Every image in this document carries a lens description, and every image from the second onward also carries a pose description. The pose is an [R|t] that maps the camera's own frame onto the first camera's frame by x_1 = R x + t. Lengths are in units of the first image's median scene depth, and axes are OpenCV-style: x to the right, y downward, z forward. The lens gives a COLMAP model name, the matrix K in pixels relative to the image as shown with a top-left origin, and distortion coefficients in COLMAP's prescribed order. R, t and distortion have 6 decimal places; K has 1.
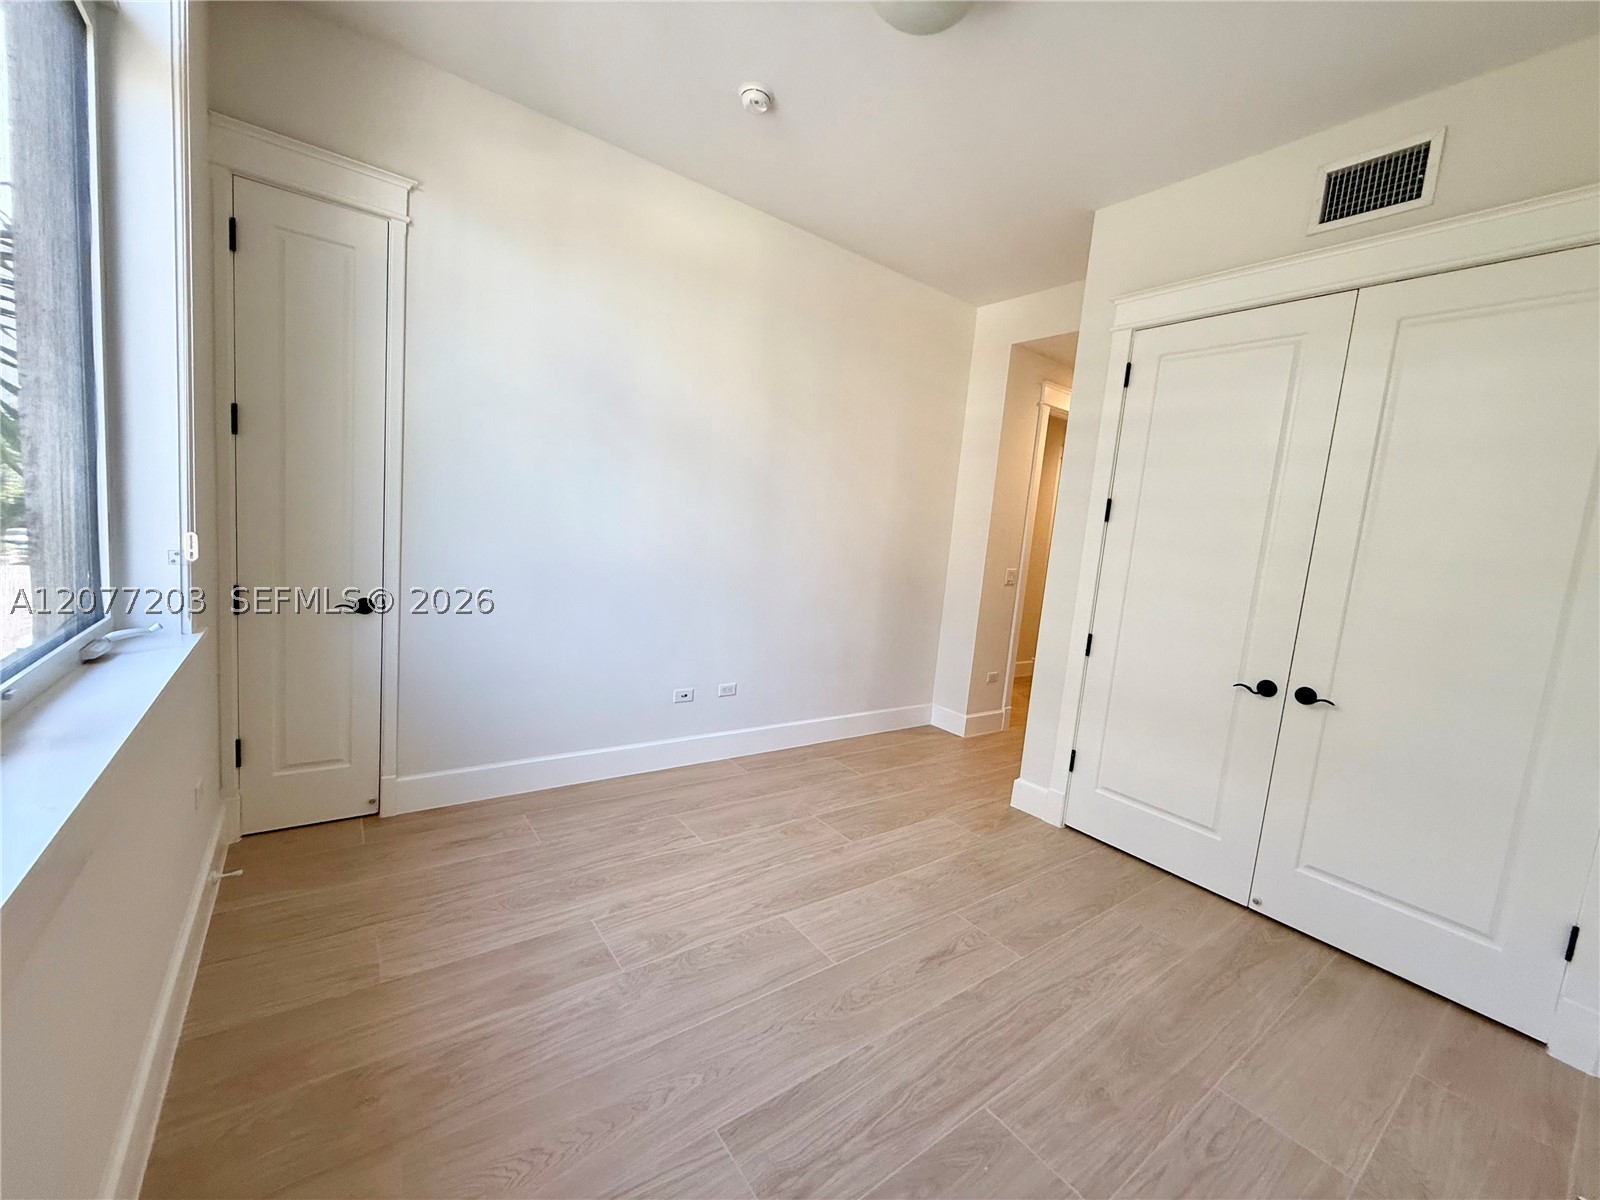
lens RADIAL K [[638.3, 0, 800.0], [0, 638.3, 600.0], [0, 0, 1]] dist [-0.000176, 0.000561]
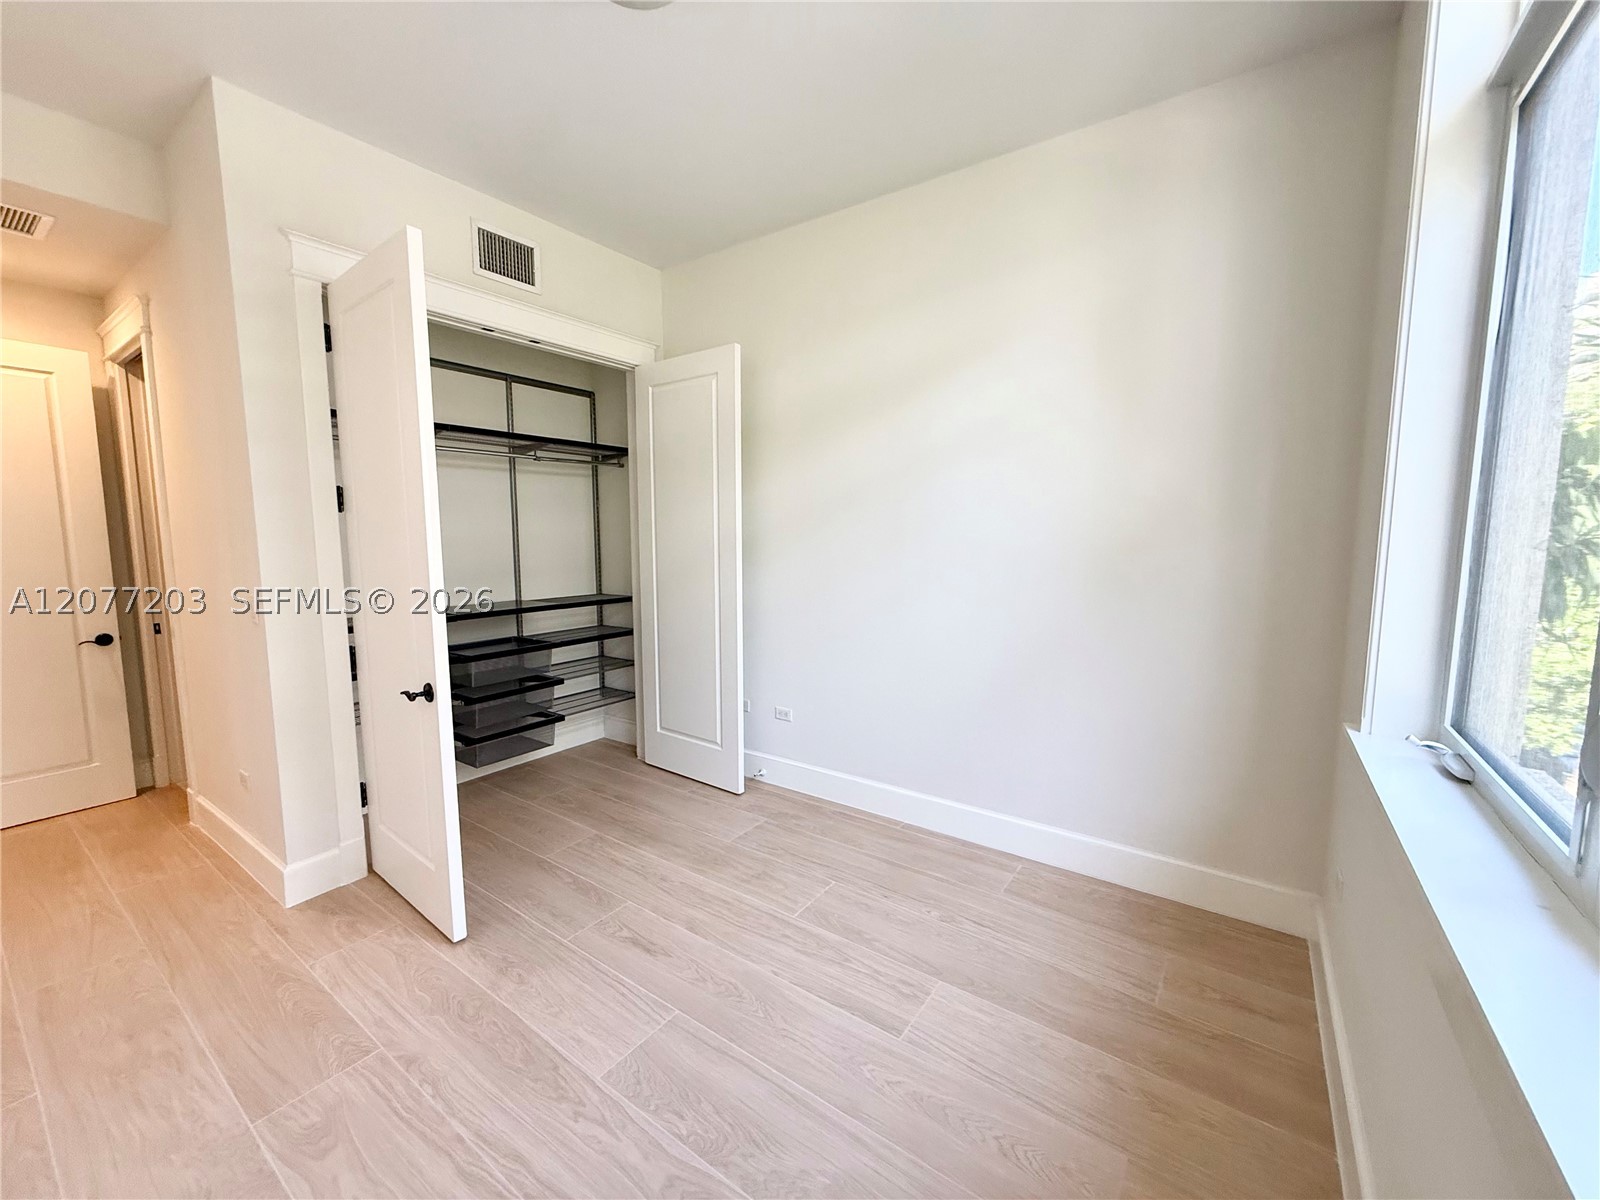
lens RADIAL K [[638.3, 0, 800.0], [0, 638.3, 600.0], [0, 0, 1]] dist [-0.000176, 0.000561]
pose [[-0.312813, -0.189018, 0.930817, -0.896061], [0.079977, 0.971277, 0.224111, -0.261140], [-0.946442, 0.144548, -0.288711, 1.179953]]
